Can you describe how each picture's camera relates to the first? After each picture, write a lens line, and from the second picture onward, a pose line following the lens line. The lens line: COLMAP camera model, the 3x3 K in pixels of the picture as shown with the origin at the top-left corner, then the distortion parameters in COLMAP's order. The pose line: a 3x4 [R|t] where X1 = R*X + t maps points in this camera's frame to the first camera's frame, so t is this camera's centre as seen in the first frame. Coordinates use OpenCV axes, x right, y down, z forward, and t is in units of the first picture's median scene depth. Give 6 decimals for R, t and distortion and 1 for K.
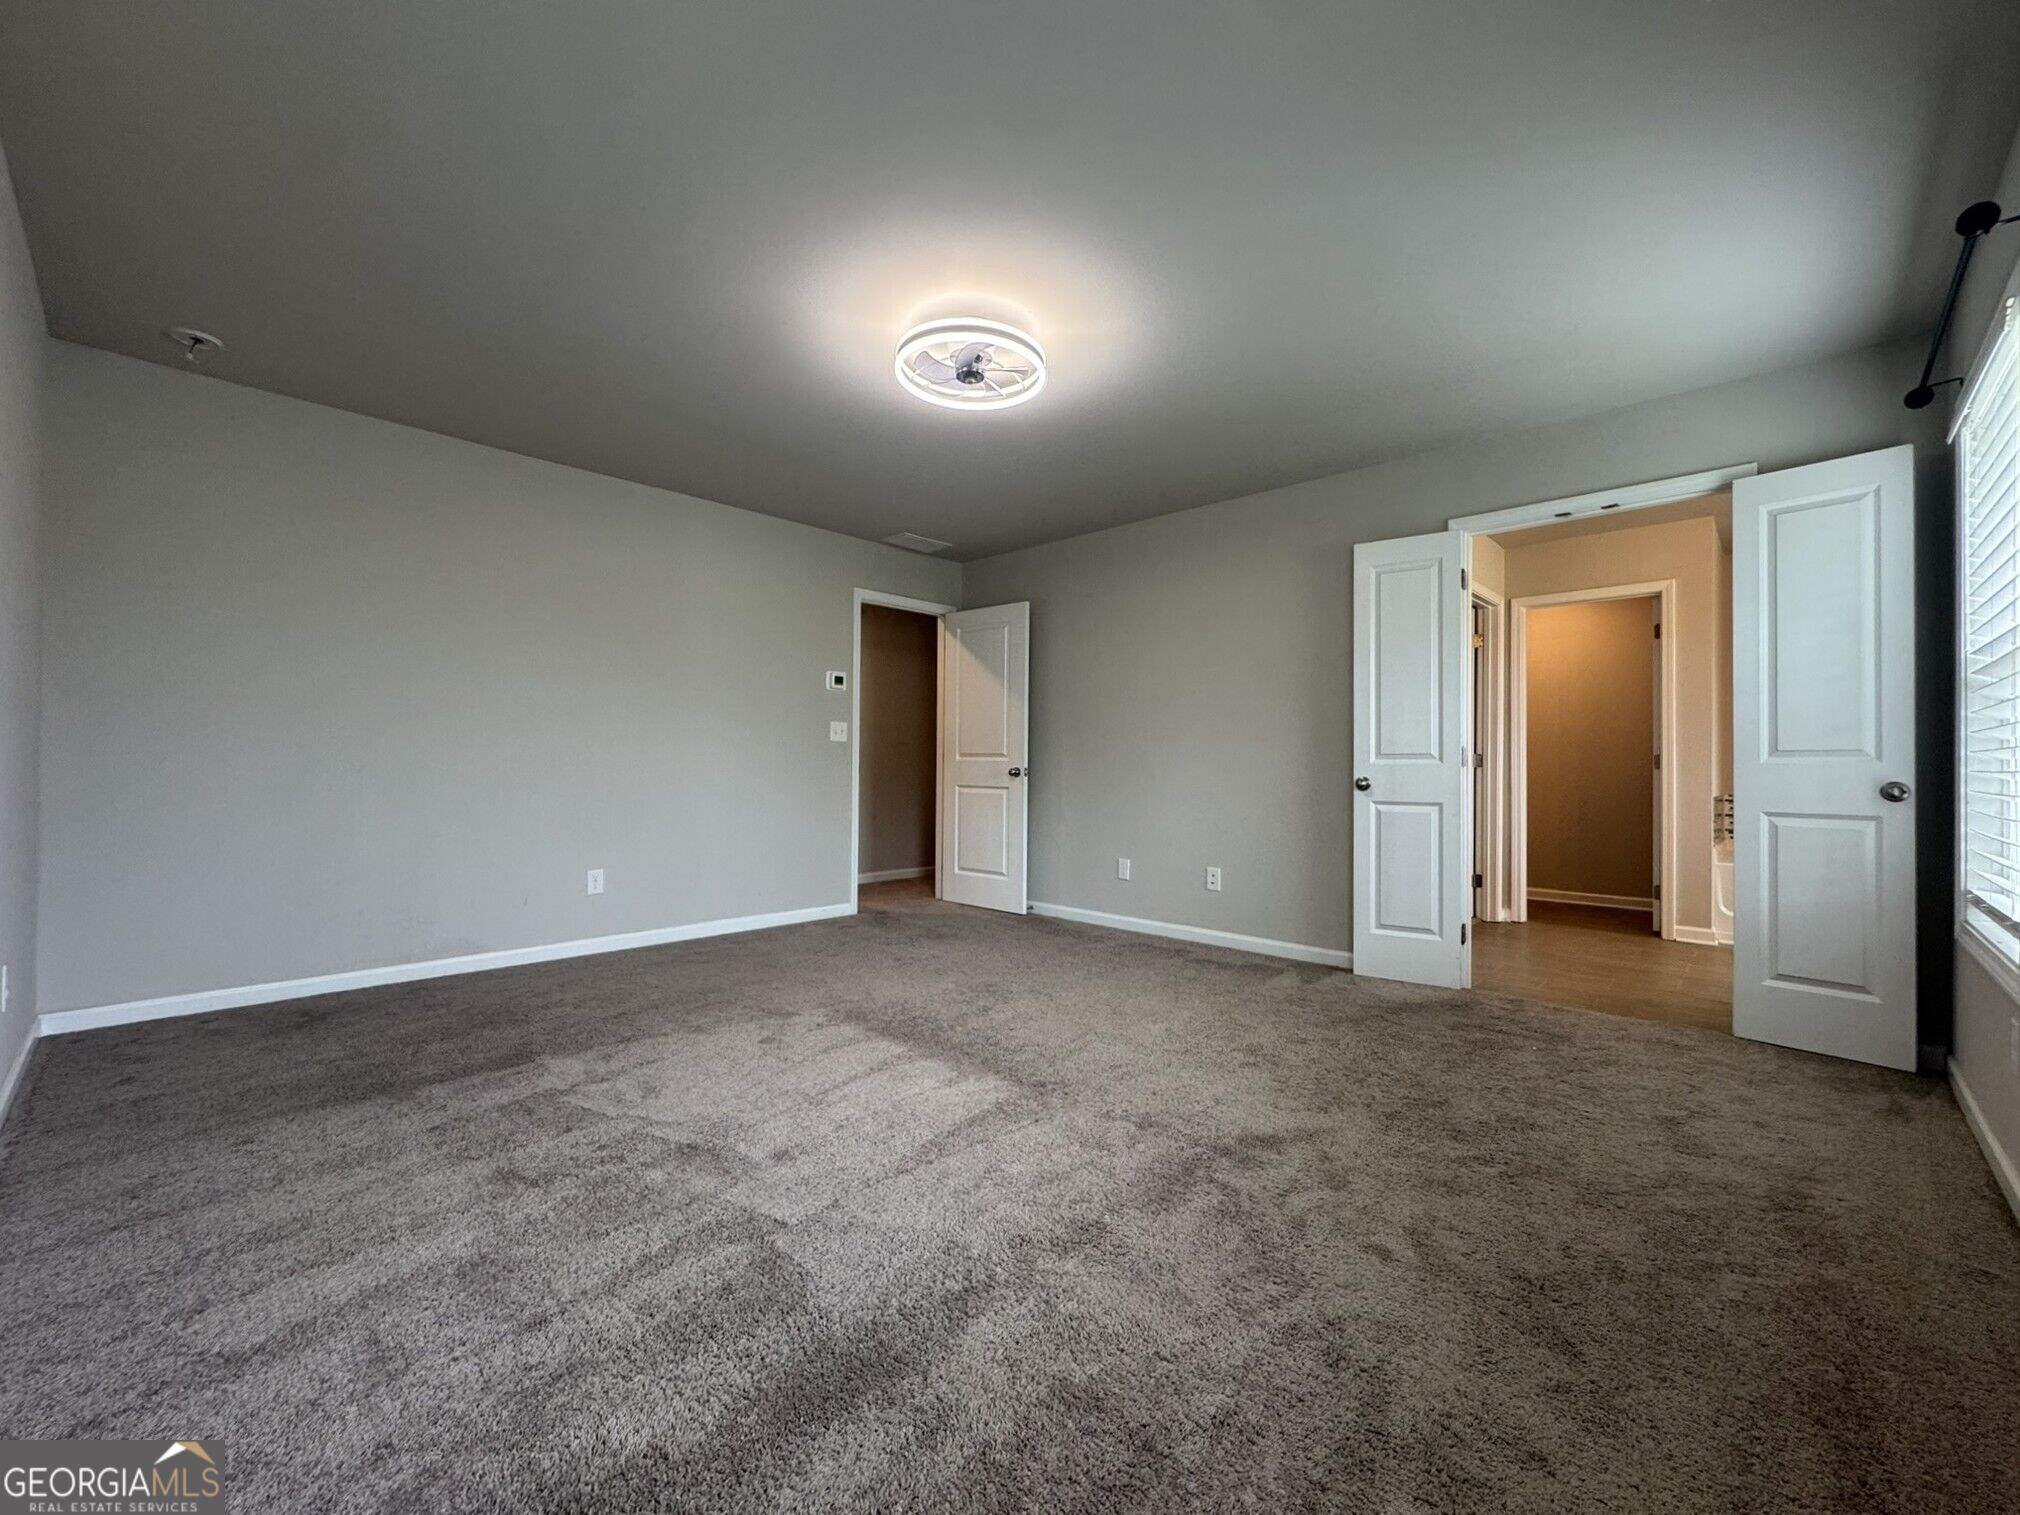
lens RADIAL K [[821.6, 0, 1010.0], [0, 821.6, 757.5], [0, 0, 1]] dist [-0.027642, 0.000063]
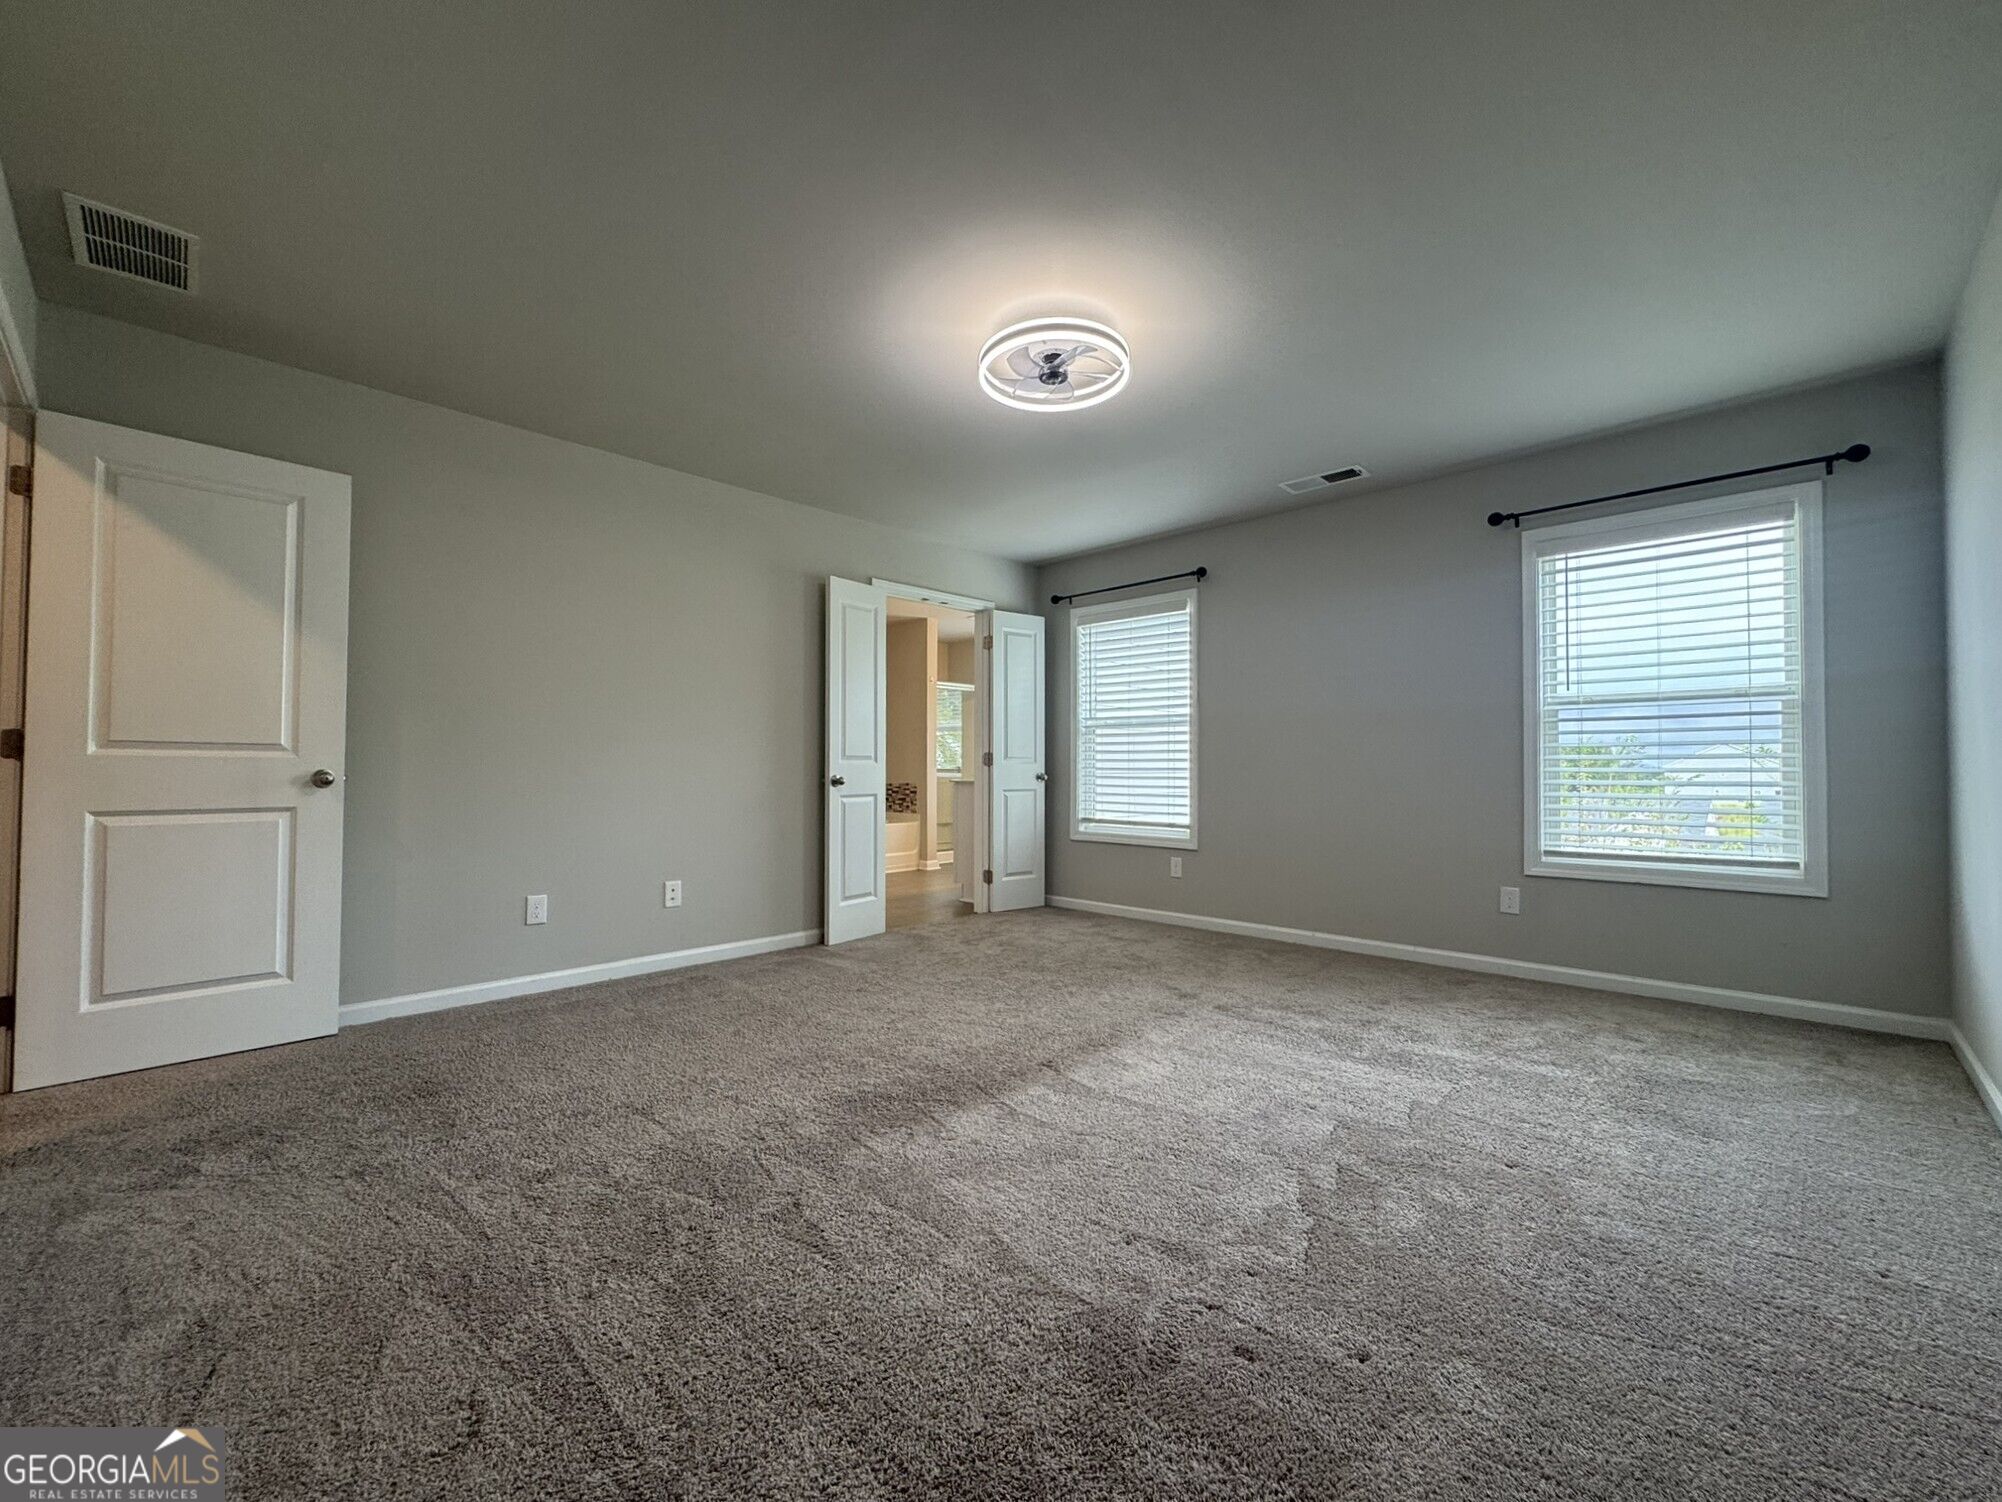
lens RADIAL K [[808.7, 0, 1001.0], [0, 808.7, 751.0], [0, 0, 1]] dist [0.025076, 0.000095]
pose [[0.008113, 0.014729, 0.999859, -0.744161], [-0.009250, 0.999850, -0.014654, 0.004268], [-0.999924, -0.009129, 0.008248, 0.758768]]
